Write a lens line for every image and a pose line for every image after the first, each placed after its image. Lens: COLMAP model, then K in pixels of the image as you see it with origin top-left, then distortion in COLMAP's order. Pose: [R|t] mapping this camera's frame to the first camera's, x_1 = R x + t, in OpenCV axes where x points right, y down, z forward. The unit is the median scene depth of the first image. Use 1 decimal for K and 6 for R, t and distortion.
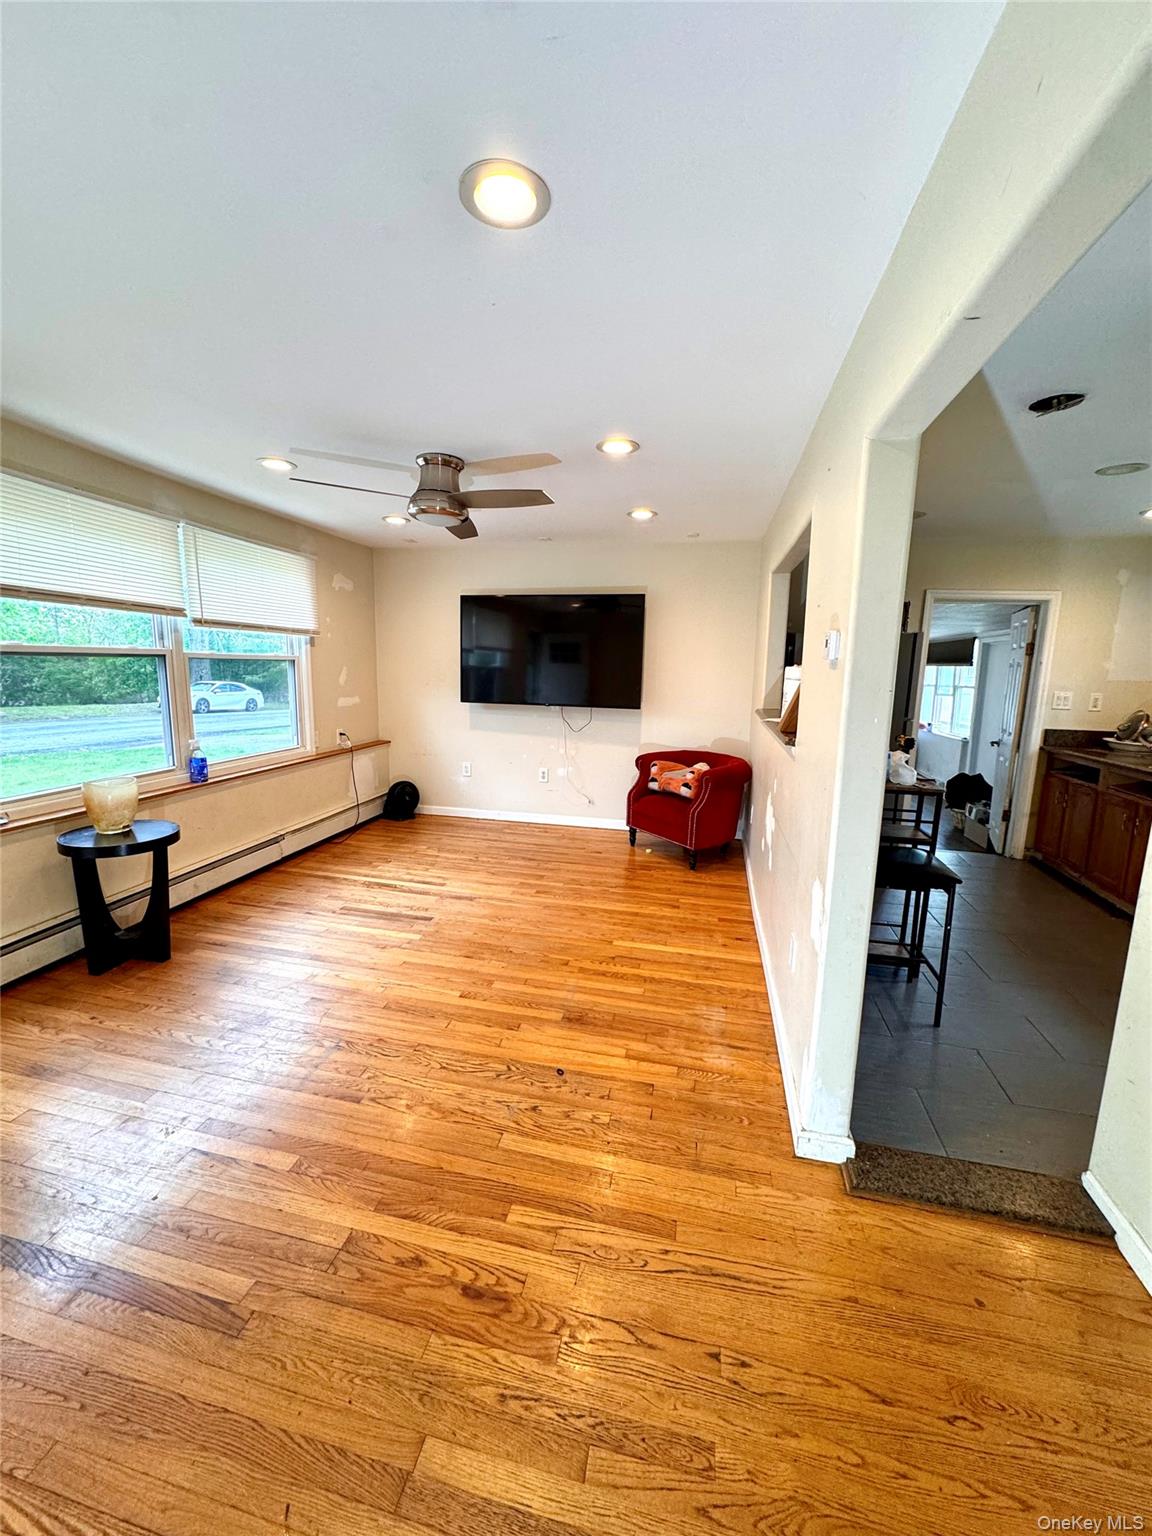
lens RADIAL K [[616.3, 0, 573.7], [0, 616.3, 761.5], [0, 0, 1]] dist [0.000000, -0.000018]
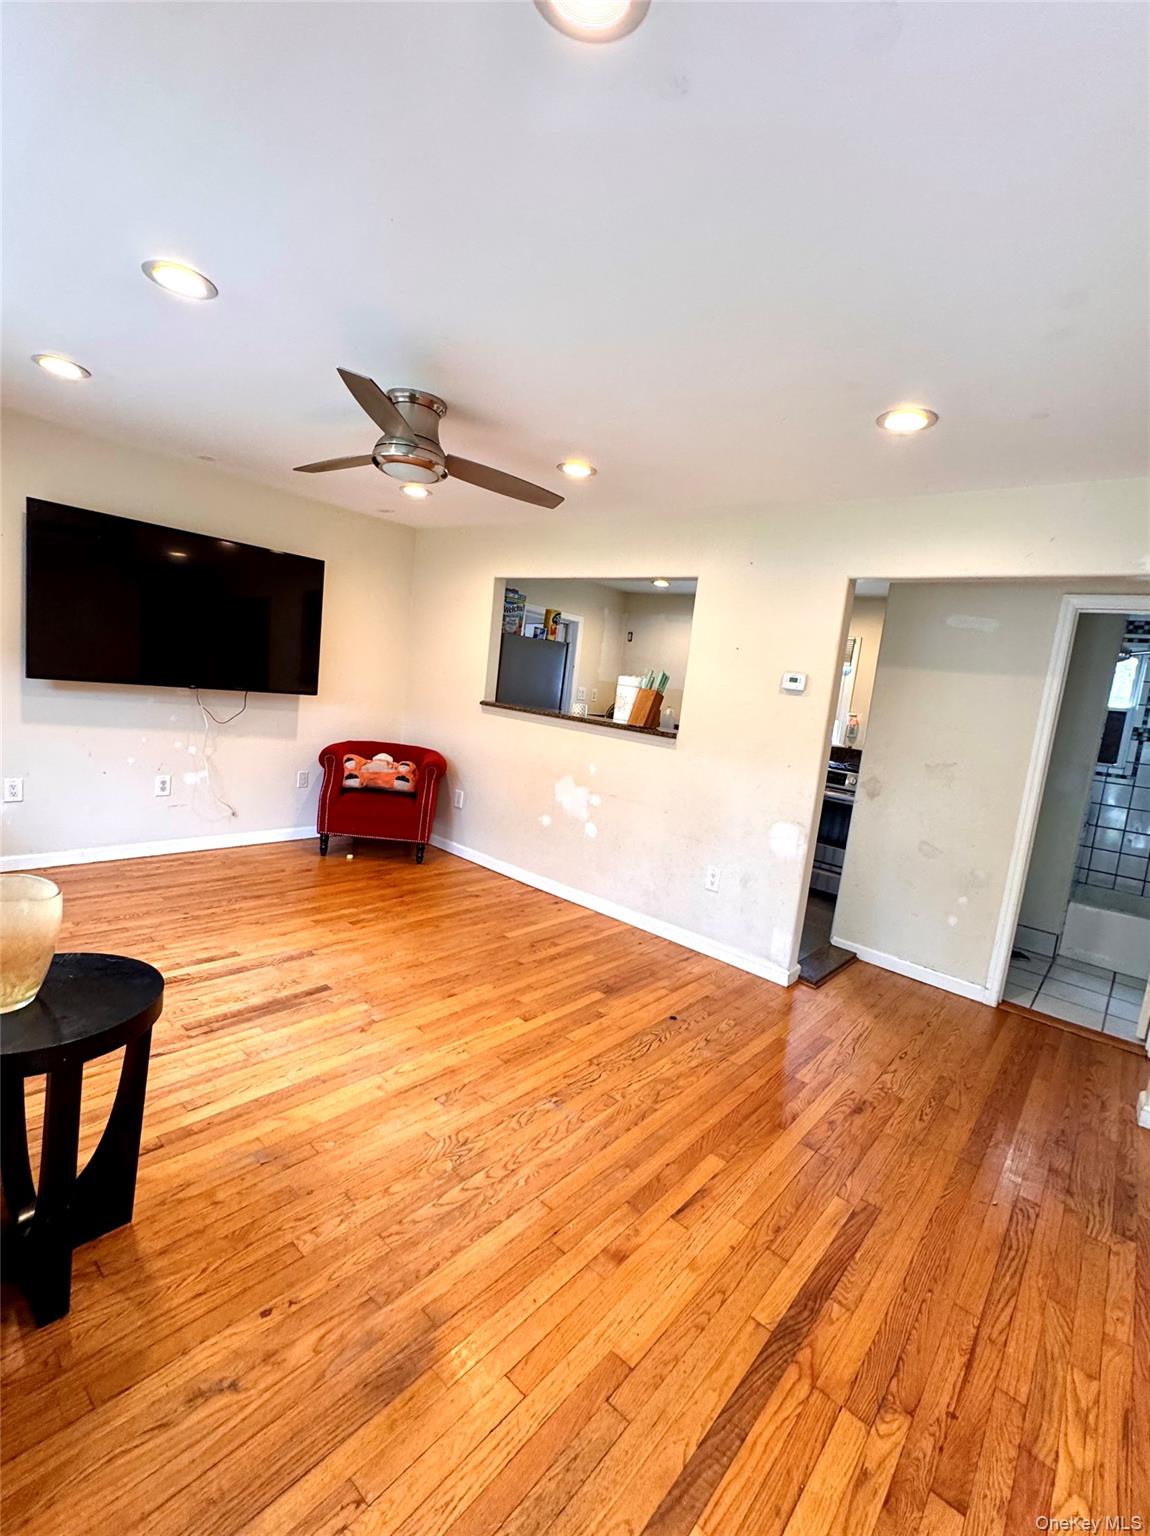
lens RADIAL K [[688.2, 0, 574.8], [0, 688.2, 769.7], [0, 0, 1]] dist [-0.004948, -0.000030]
pose [[0.461503, -0.086460, 0.882915, -0.681004], [0.037981, 0.996253, 0.077706, -0.050877], [-0.886325, -0.002327, 0.463058, 0.295018]]
